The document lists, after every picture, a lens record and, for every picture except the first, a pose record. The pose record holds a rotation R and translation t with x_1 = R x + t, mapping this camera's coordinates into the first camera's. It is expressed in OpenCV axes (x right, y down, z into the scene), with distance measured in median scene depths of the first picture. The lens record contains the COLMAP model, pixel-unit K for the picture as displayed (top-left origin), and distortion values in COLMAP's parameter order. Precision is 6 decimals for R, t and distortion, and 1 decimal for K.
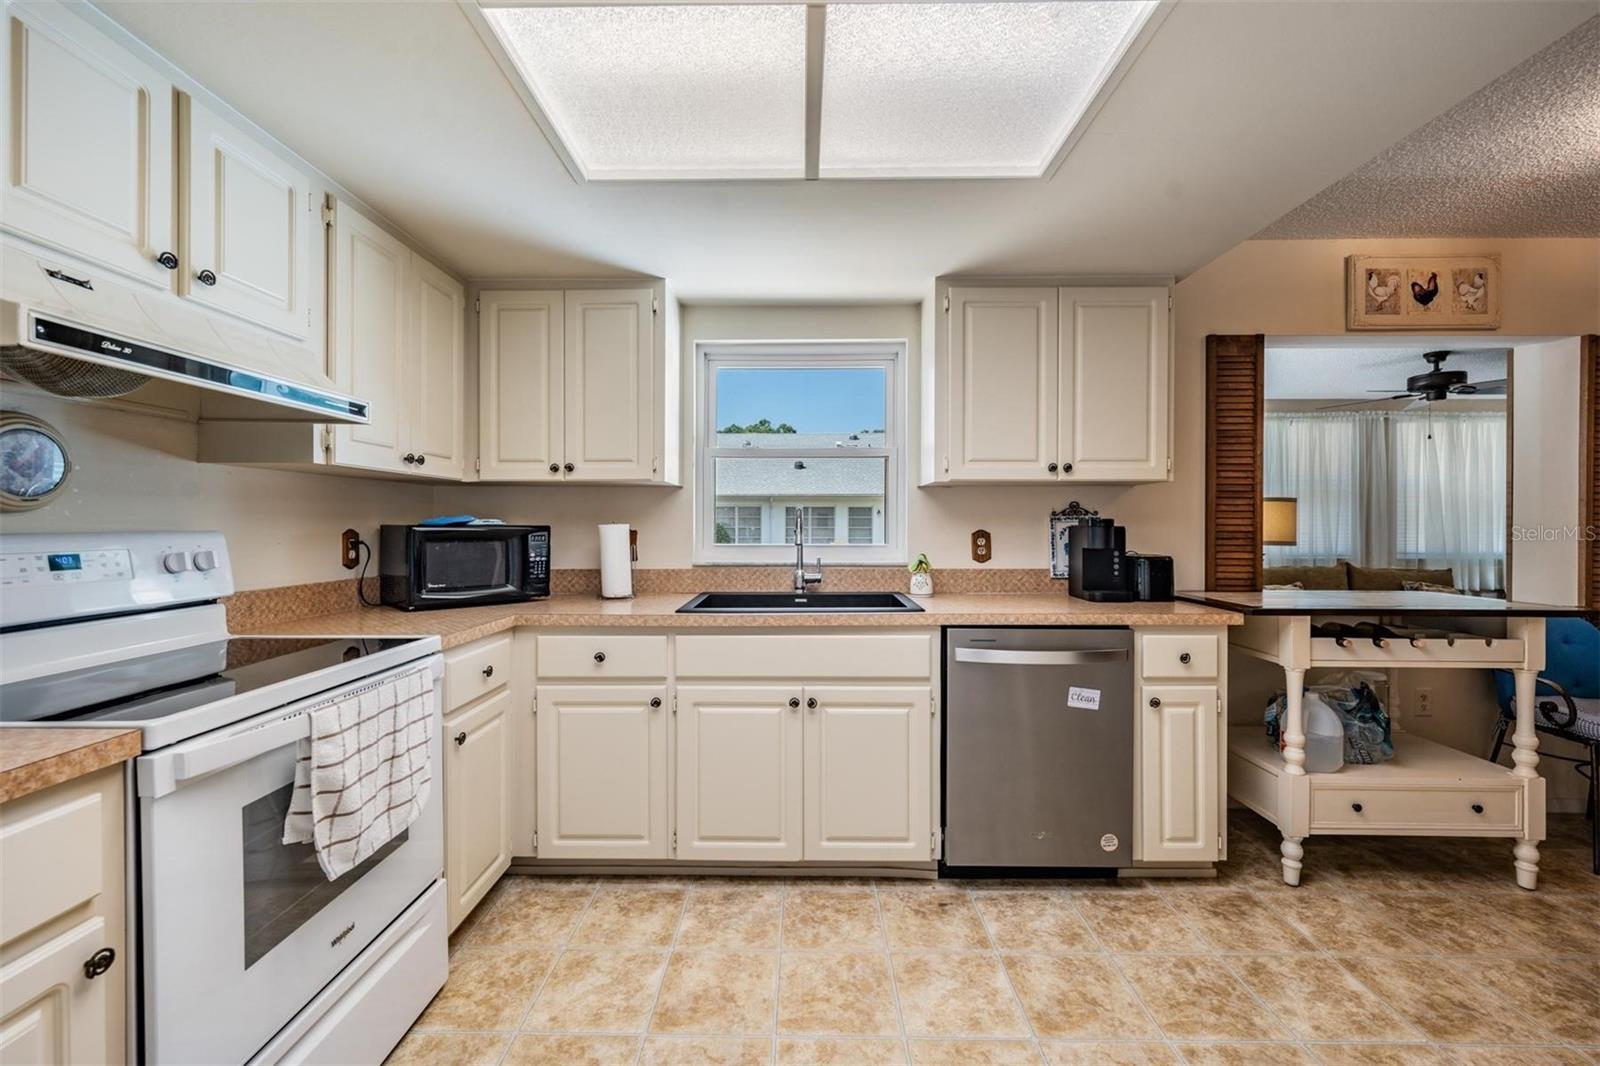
lens RADIAL K [[647.8, 0, 797.9], [0, 647.8, 526.5], [0, 0, 1]] dist [-0.000185, 0.000011]
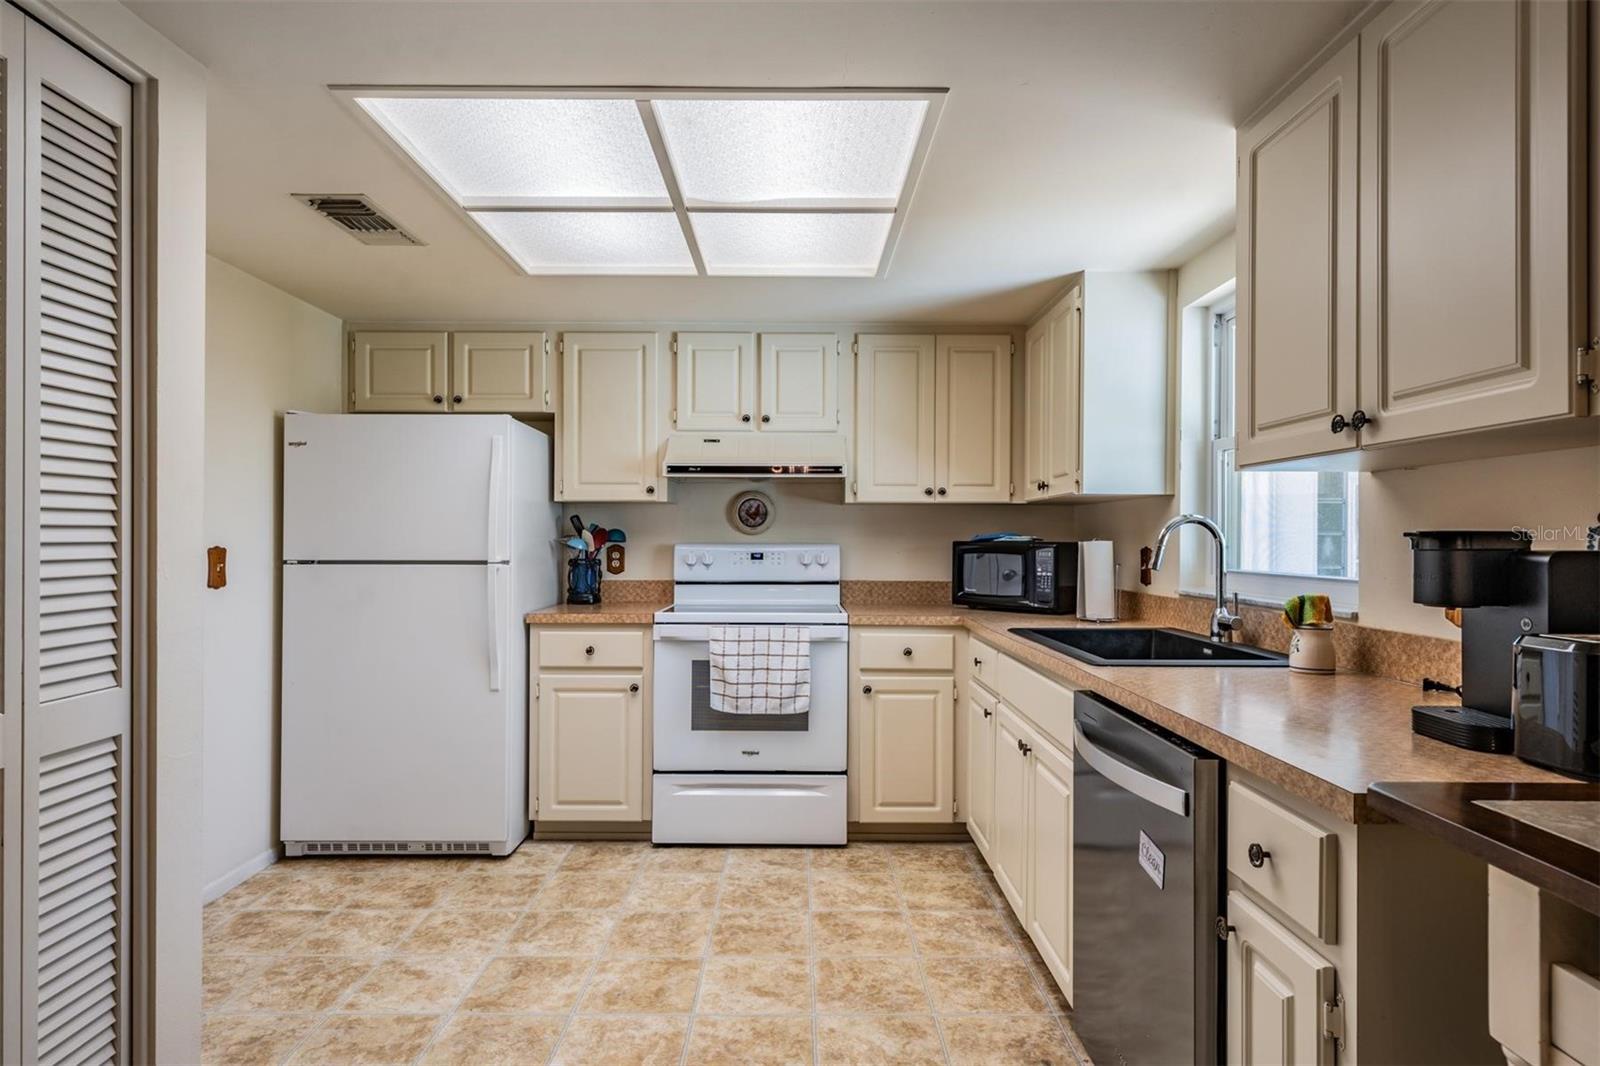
lens RADIAL K [[868.3, 0, 801.1], [0, 868.3, 535.7], [0, 0, 1]] dist [0.005322, 0.000759]
pose [[0.017297, -0.002876, -0.999846, 1.144579], [-0.007928, 0.999964, -0.003013, -0.004948], [0.999819, 0.007979, 0.017273, 0.669056]]
